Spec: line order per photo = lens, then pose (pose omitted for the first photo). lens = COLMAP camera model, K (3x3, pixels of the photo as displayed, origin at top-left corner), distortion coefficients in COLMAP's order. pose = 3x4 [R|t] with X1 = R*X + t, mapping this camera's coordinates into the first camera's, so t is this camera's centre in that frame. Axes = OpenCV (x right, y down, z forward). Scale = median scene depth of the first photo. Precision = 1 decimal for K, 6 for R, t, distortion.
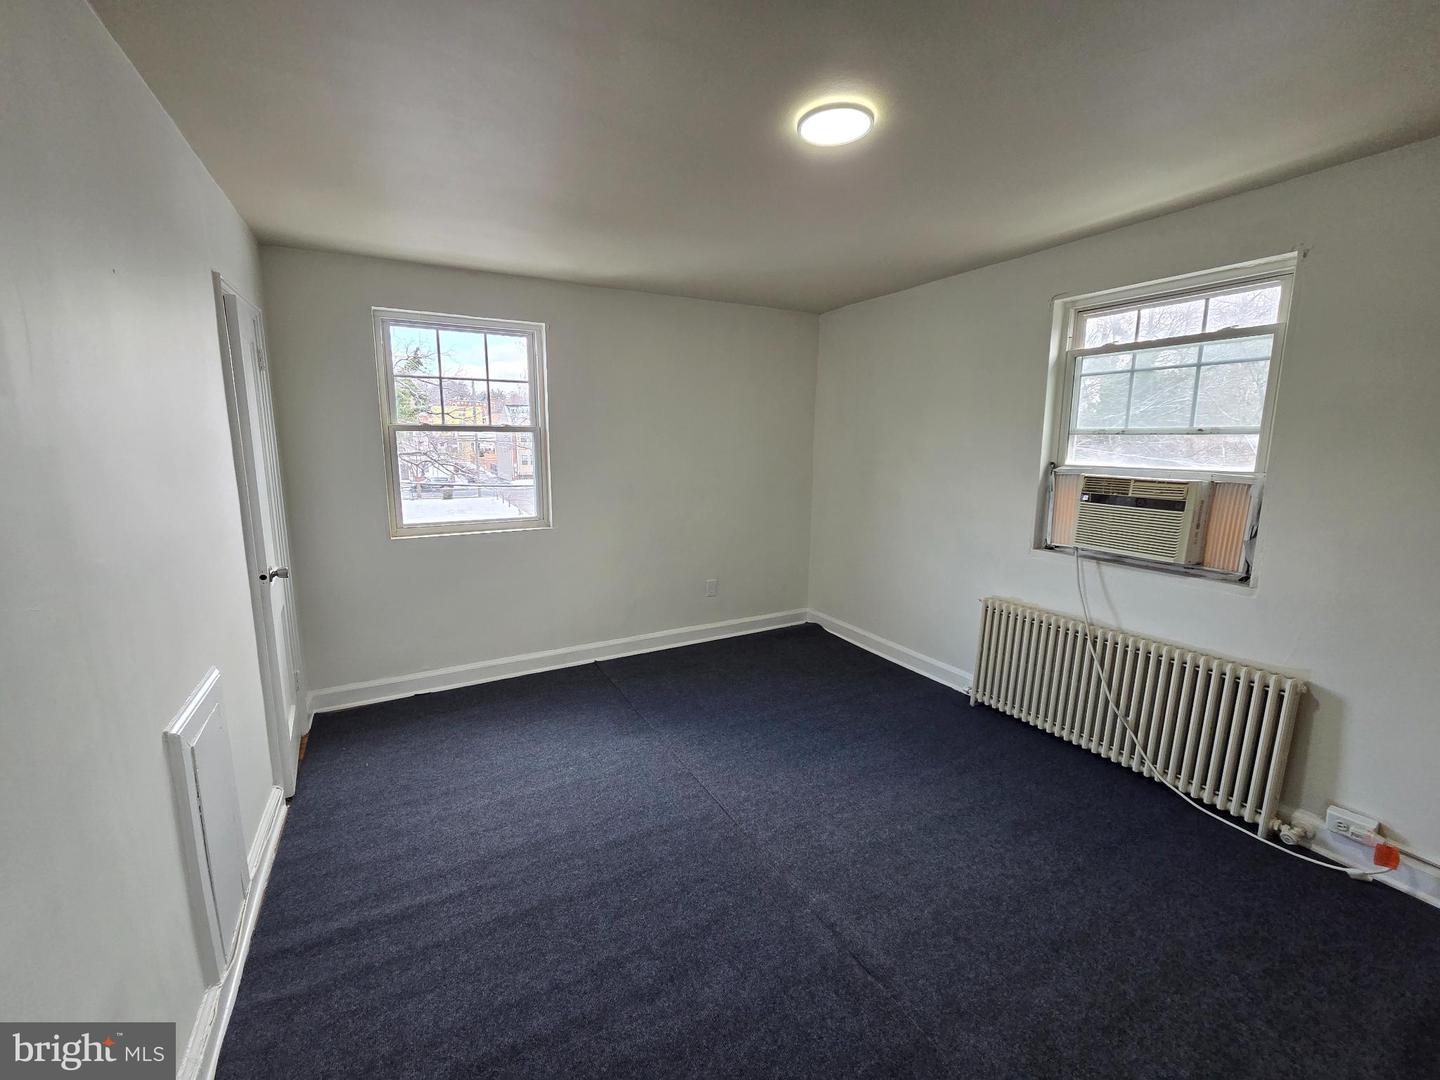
lens RADIAL K [[588.9, 0, 715.6], [0, 588.9, 535.2], [0, 0, 1]] dist [0.002019, -0.000728]
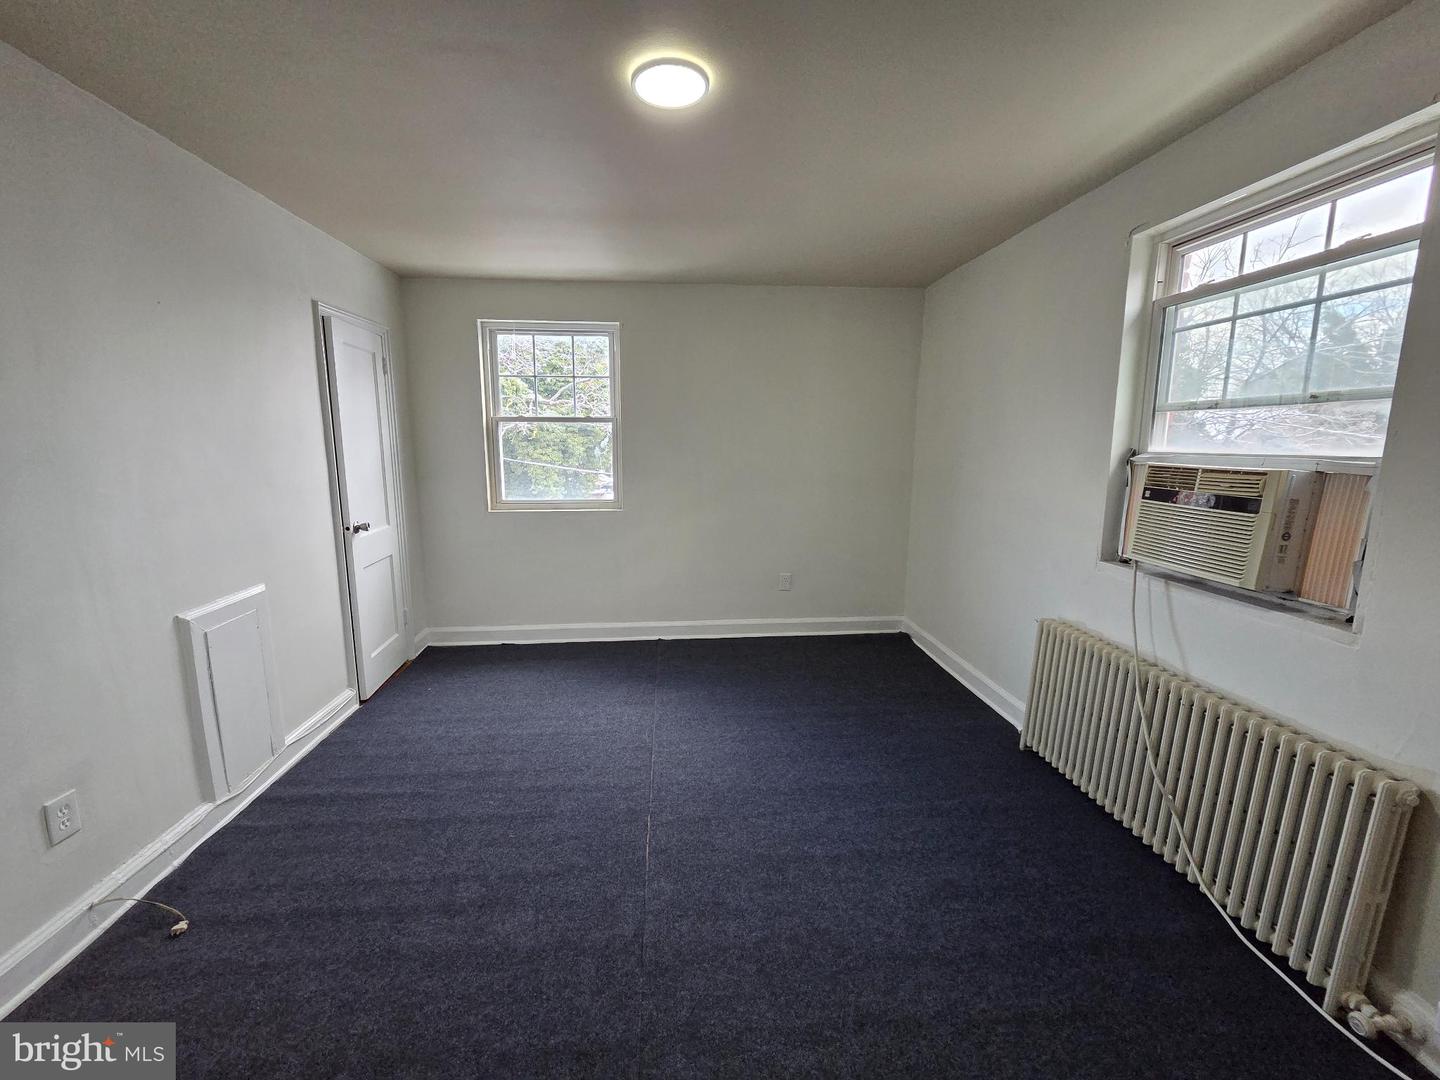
lens RADIAL K [[588.9, 0, 715.6], [0, 588.9, 535.2], [0, 0, 1]] dist [0.002019, -0.000728]
pose [[0.914519, 0.062511, -0.399685, 0.428491], [-0.064146, 0.997897, 0.009300, 0.016941], [0.399426, 0.017133, 0.916605, 0.095242]]
